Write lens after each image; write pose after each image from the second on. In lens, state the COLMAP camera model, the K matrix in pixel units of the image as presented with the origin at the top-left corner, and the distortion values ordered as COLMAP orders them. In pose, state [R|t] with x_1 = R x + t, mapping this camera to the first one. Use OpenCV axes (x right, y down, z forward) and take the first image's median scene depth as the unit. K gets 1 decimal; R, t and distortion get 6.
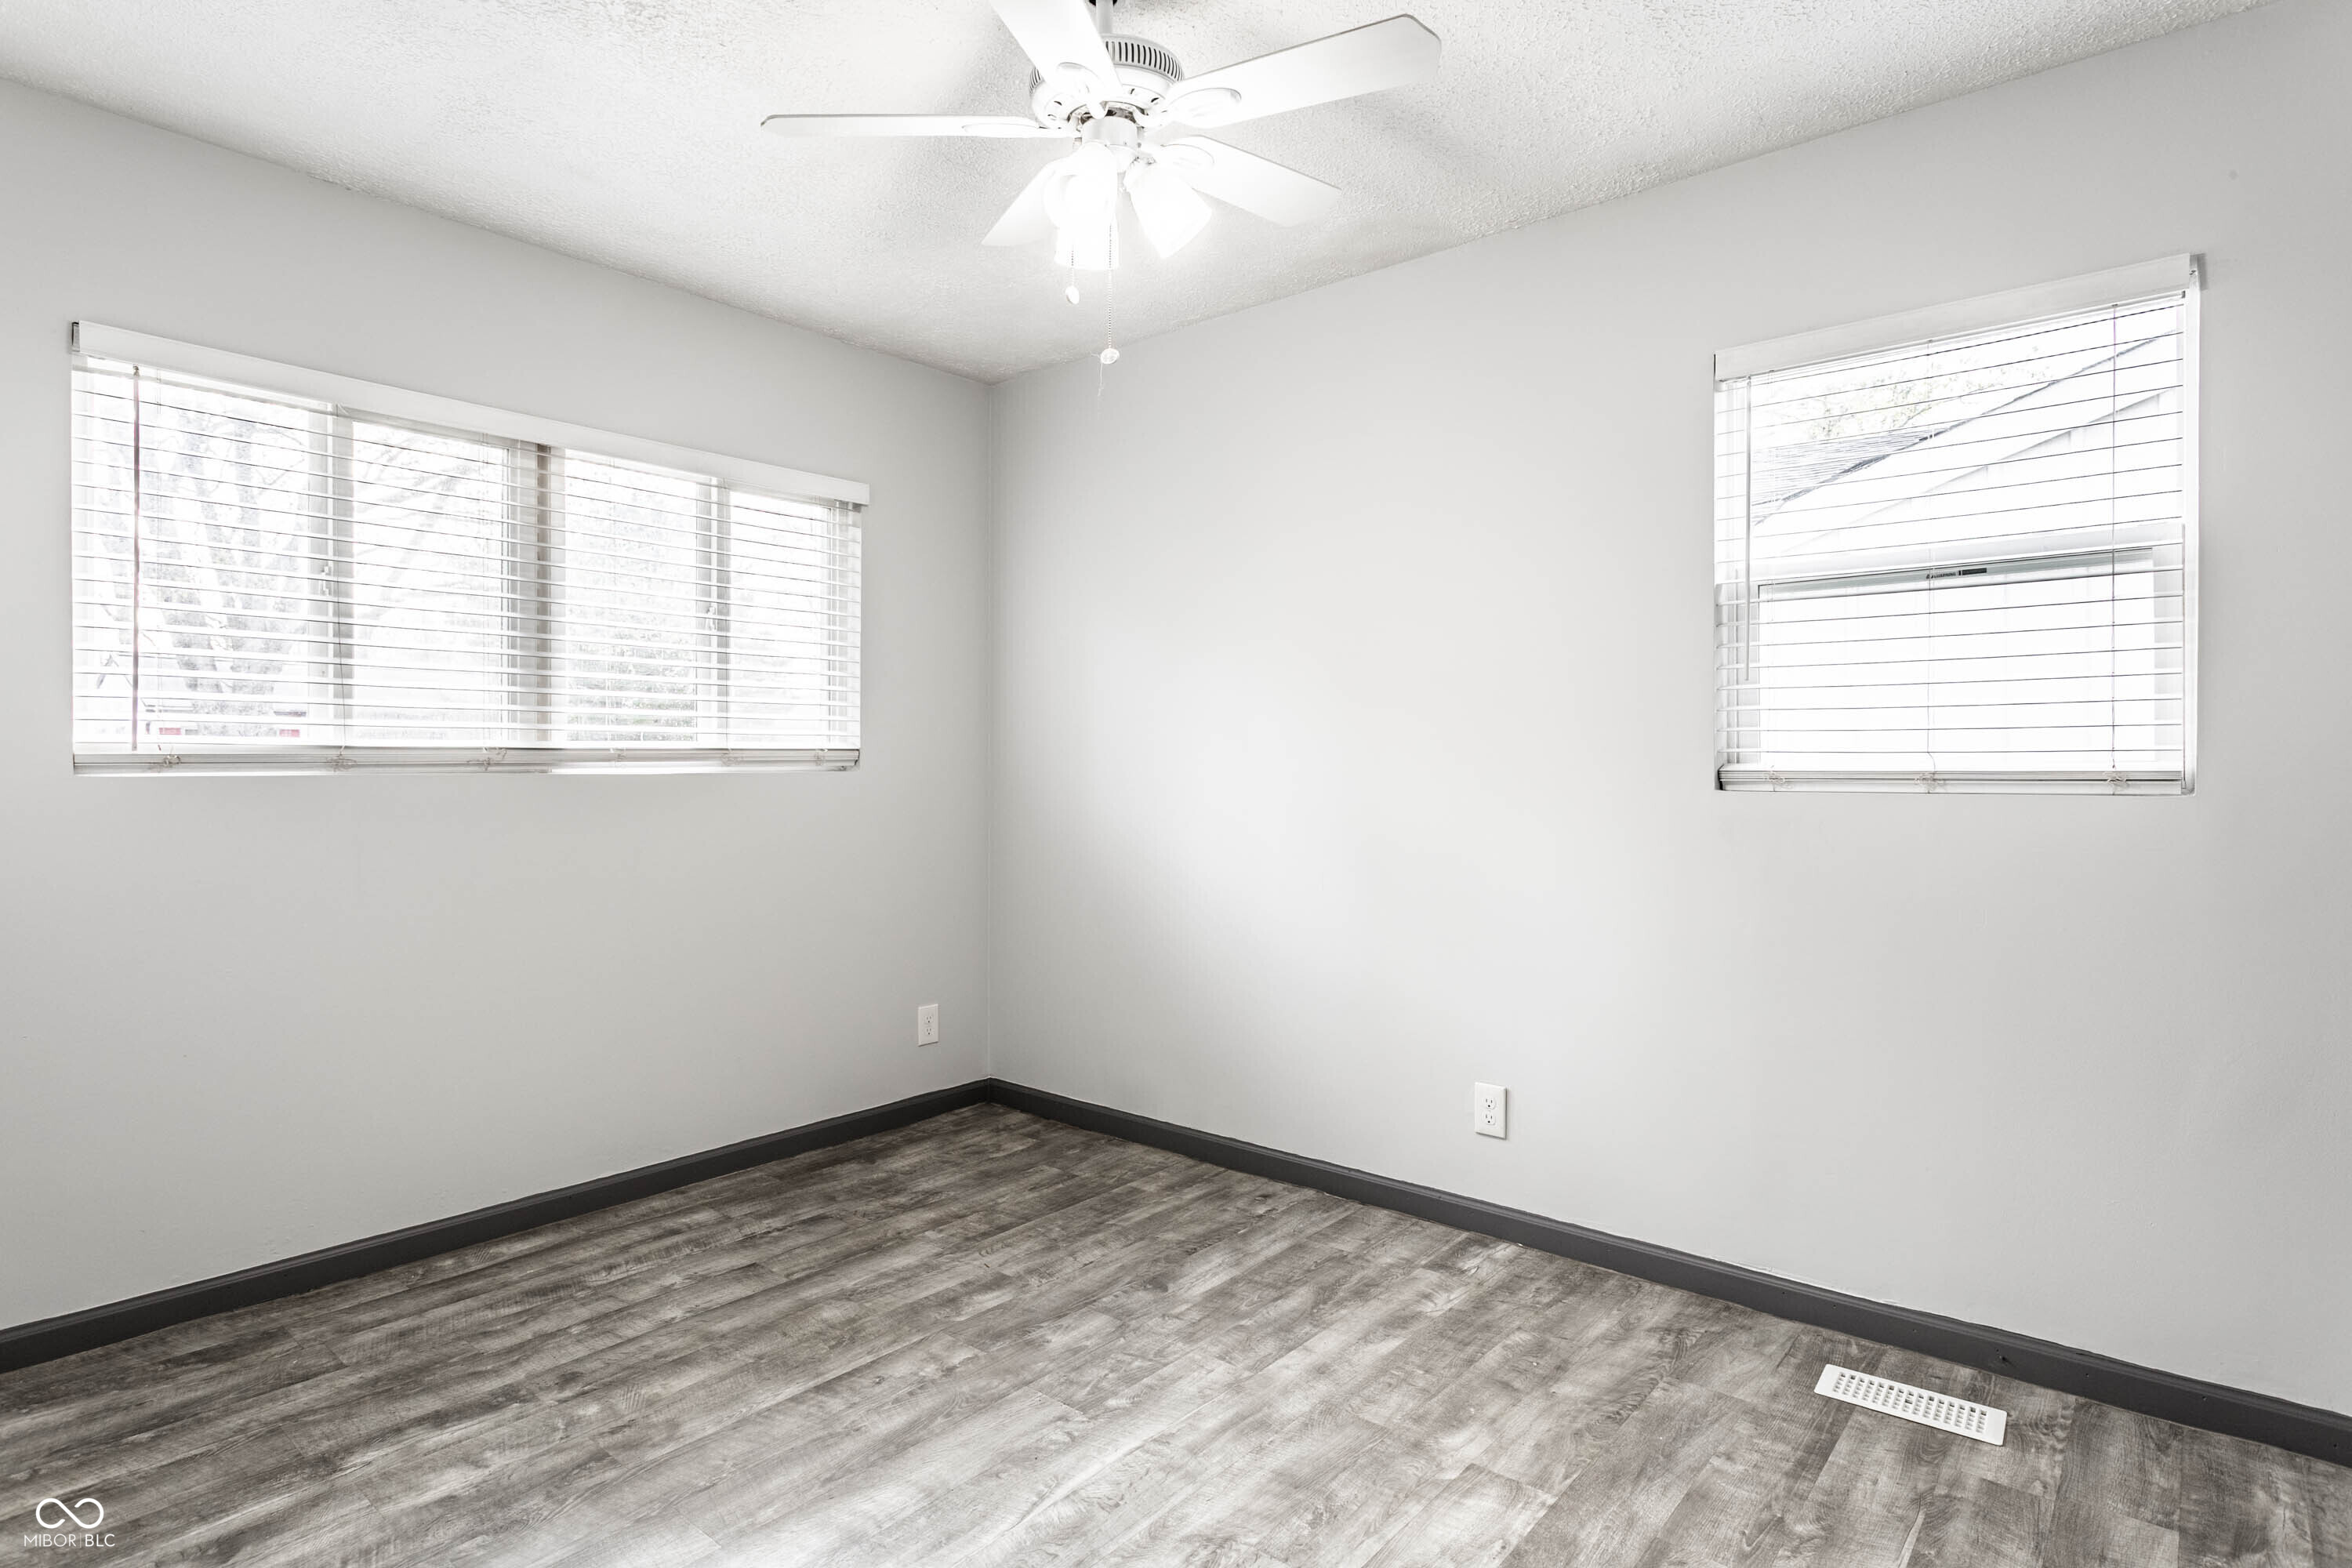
lens RADIAL K [[1207.4, 0, 1167.4], [0, 1207.4, 776.3], [0, 0, 1]] dist [-0.005478, 0.000462]
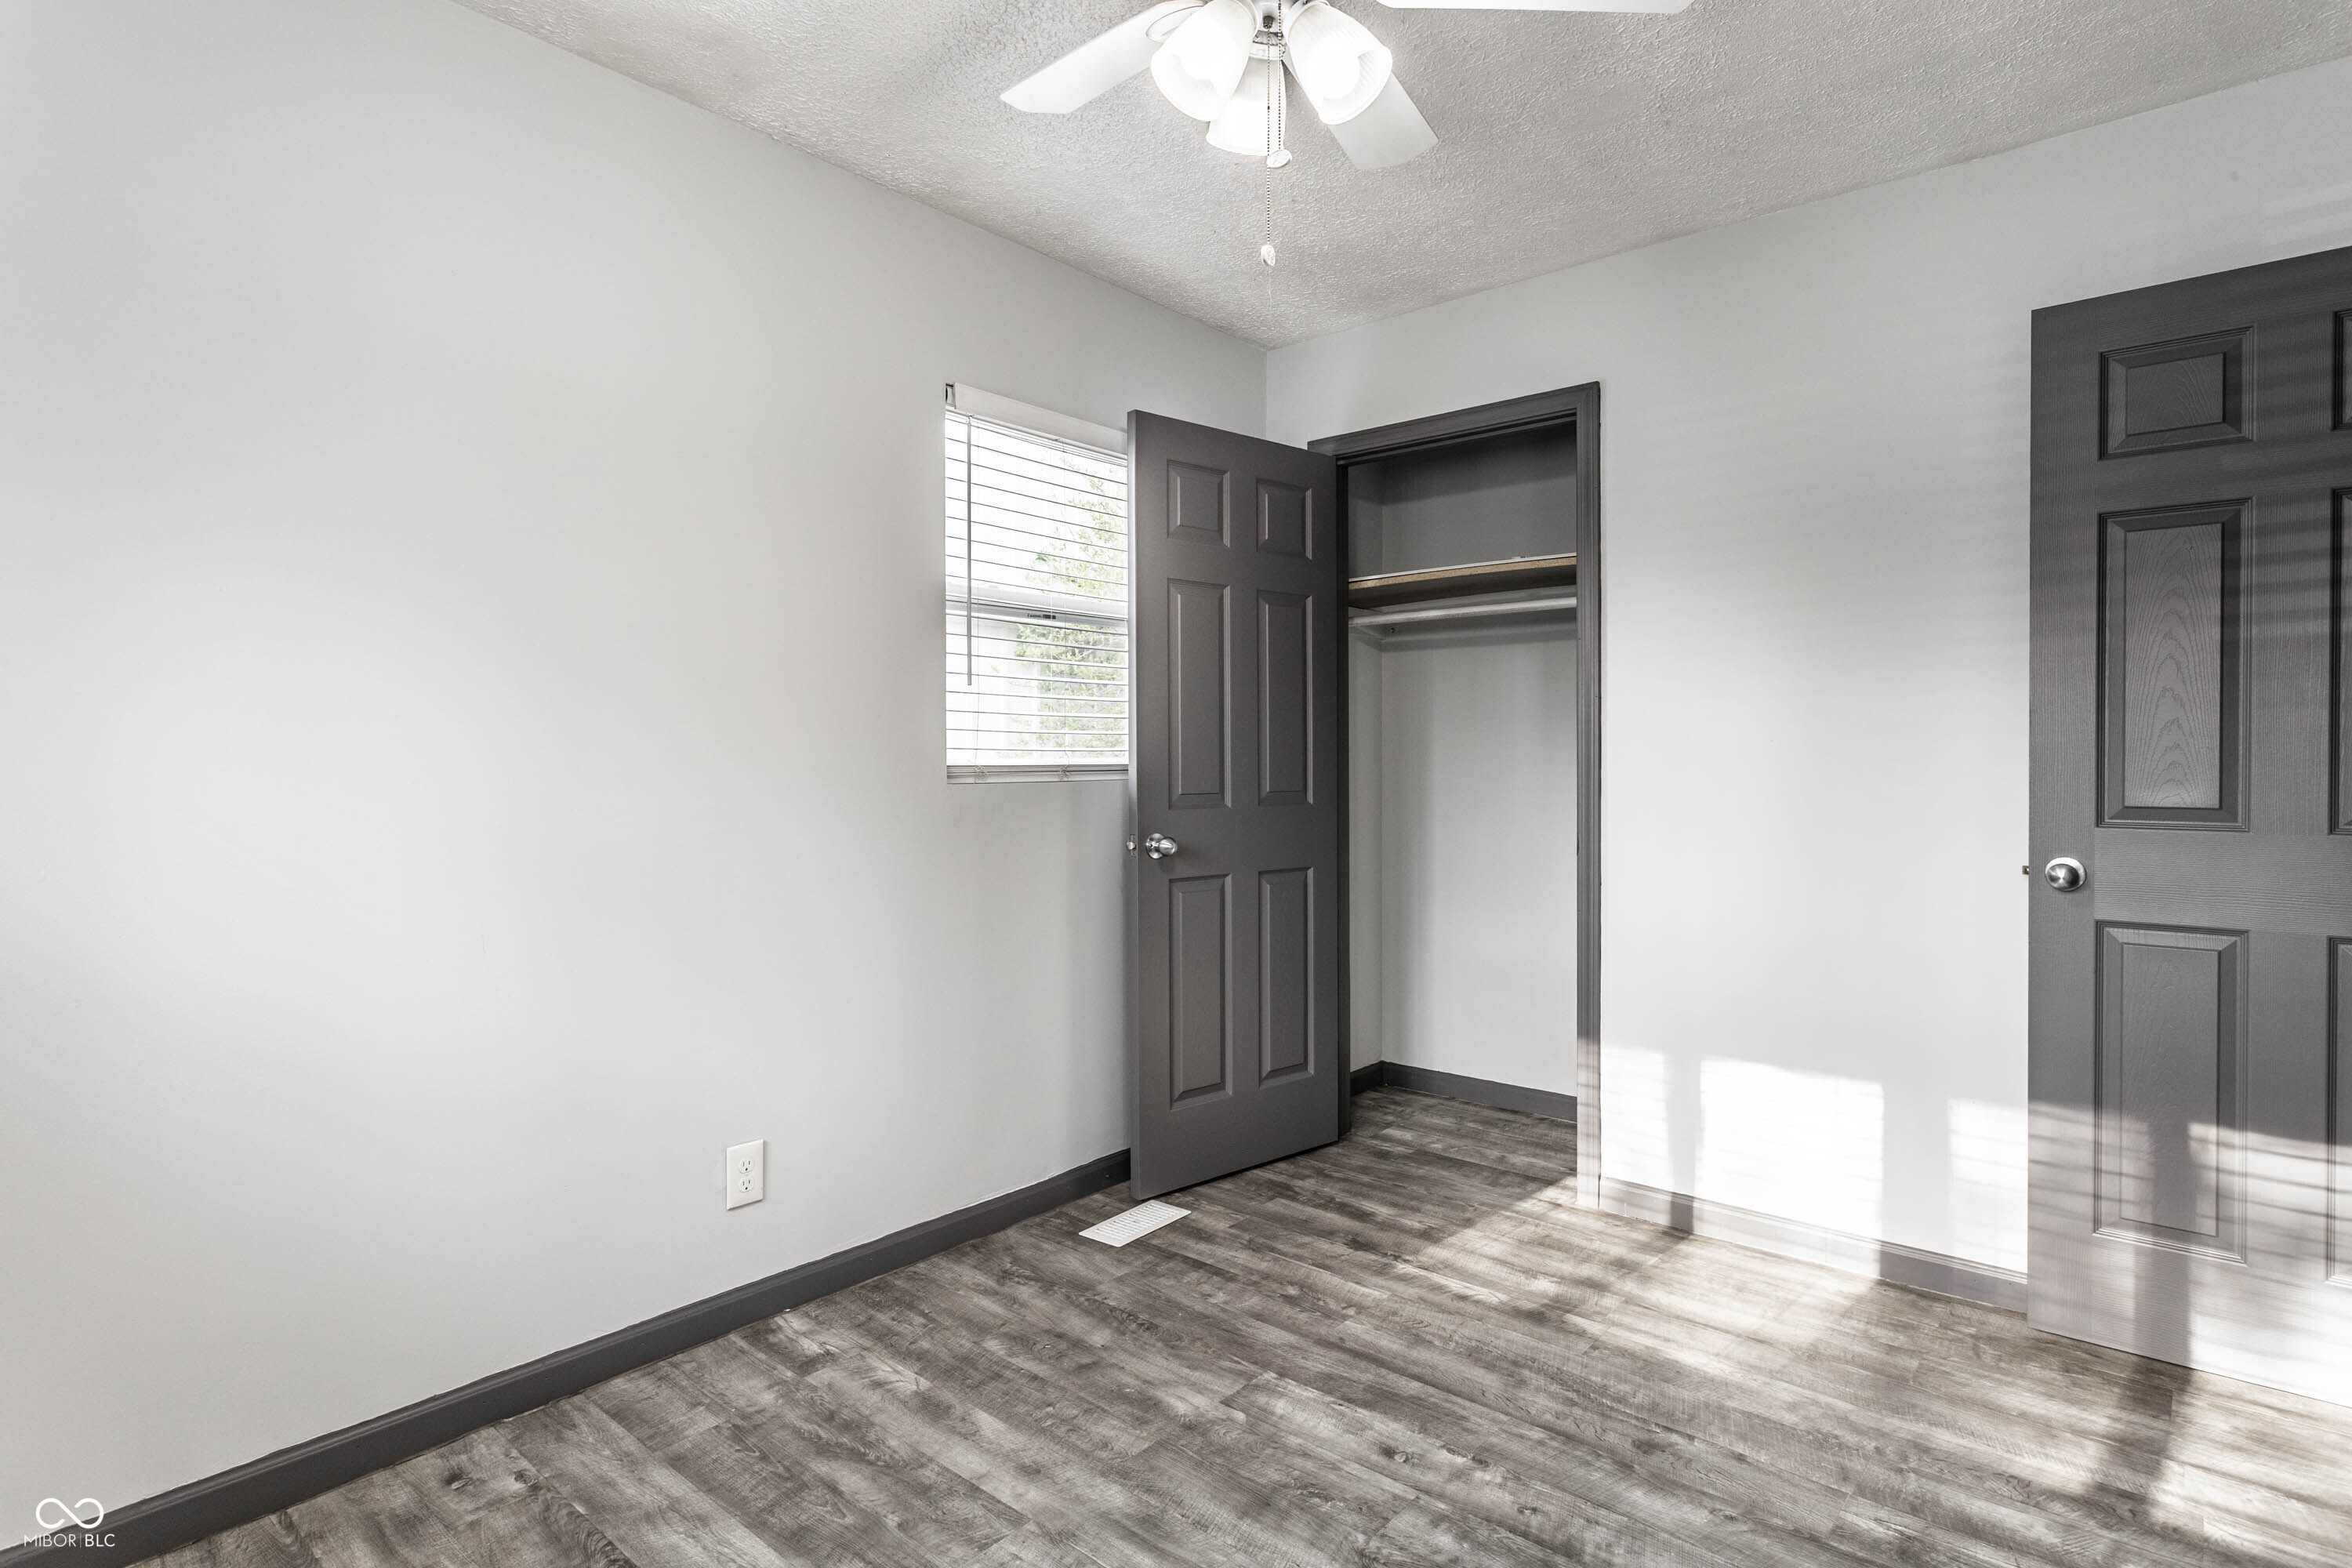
lens RADIAL K [[1207.4, 0, 1166.9], [0, 1207.4, 775.6], [0, 0, 1]] dist [-0.005478, 0.000462]
pose [[0.010903, -0.011934, 0.999869, -0.674885], [0.011328, 0.999866, 0.011811, -0.006799], [-0.999876, 0.011198, 0.011036, 0.838967]]
